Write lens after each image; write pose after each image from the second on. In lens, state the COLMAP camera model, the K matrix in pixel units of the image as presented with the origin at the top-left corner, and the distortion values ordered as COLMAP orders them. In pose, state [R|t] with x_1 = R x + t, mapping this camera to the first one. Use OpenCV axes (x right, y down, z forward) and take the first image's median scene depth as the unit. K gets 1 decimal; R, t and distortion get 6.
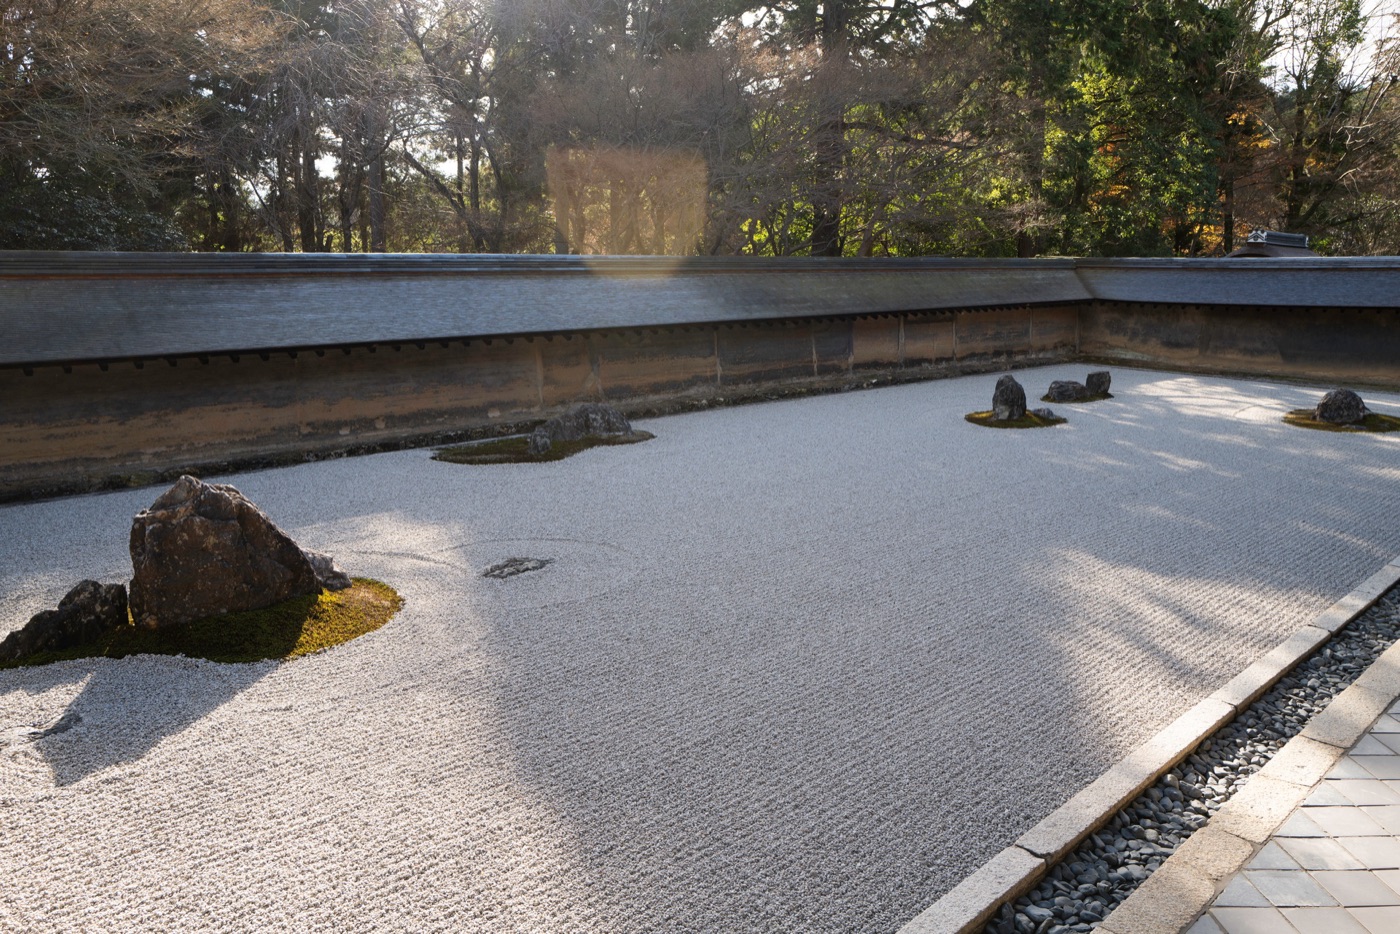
lens RADIAL K [[1057.5, 0, 700.0], [0, 1057.5, 467.0], [0, 0, 1]] dist [-0.035469, 0.044960]
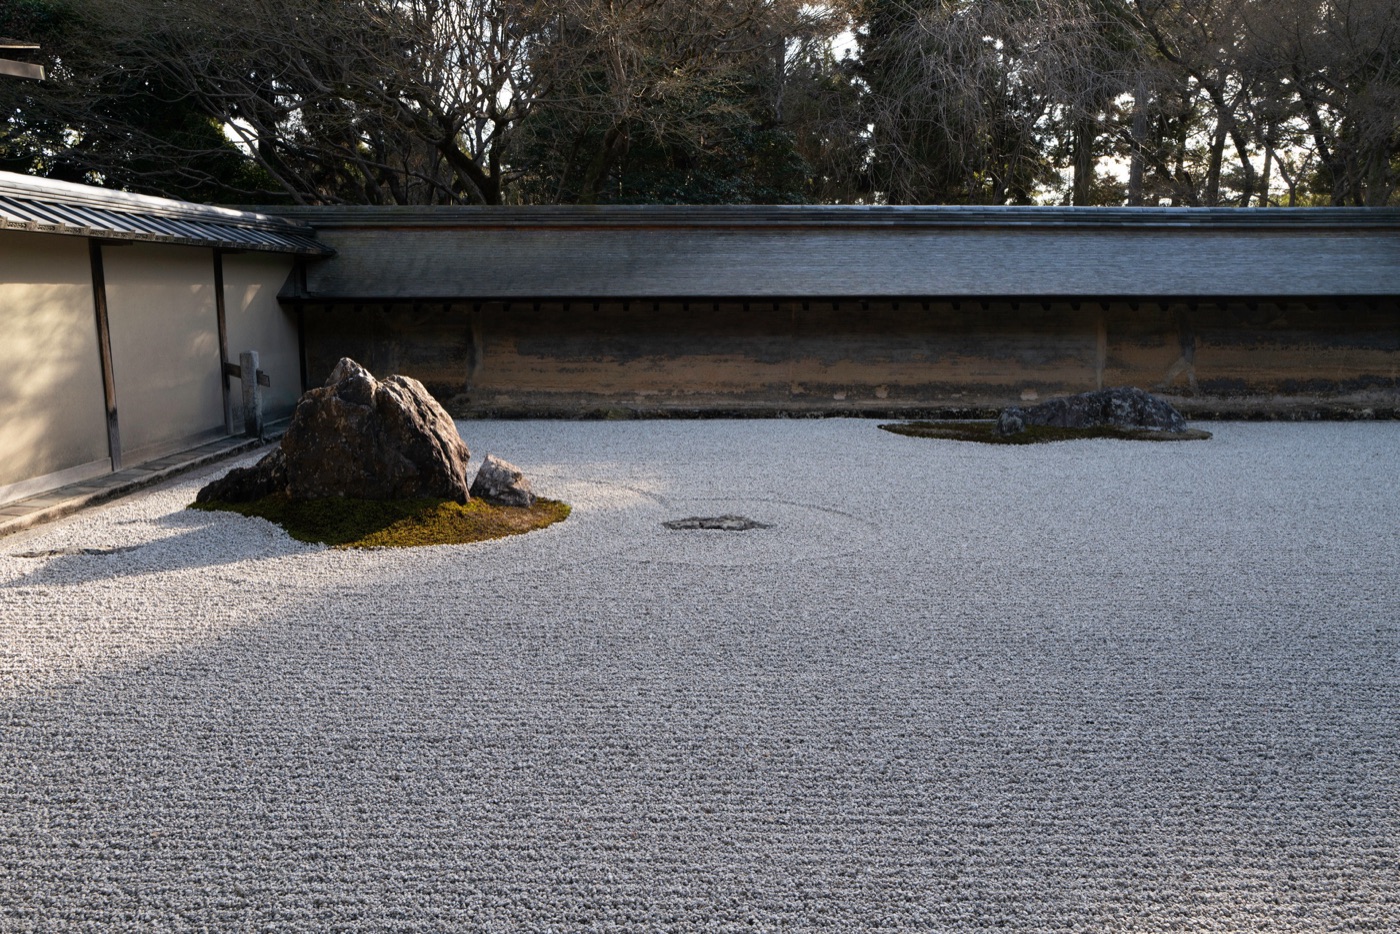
lens RADIAL K [[1057.5, 0, 700.0], [0, 1057.5, 467.0], [0, 0, 1]] dist [-0.035469, 0.044960]
pose [[0.710893, 0.114585, -0.693903, 0.245324], [-0.133349, 0.990702, 0.026982, 0.020881], [0.690543, 0.073350, 0.719563, 0.269127]]
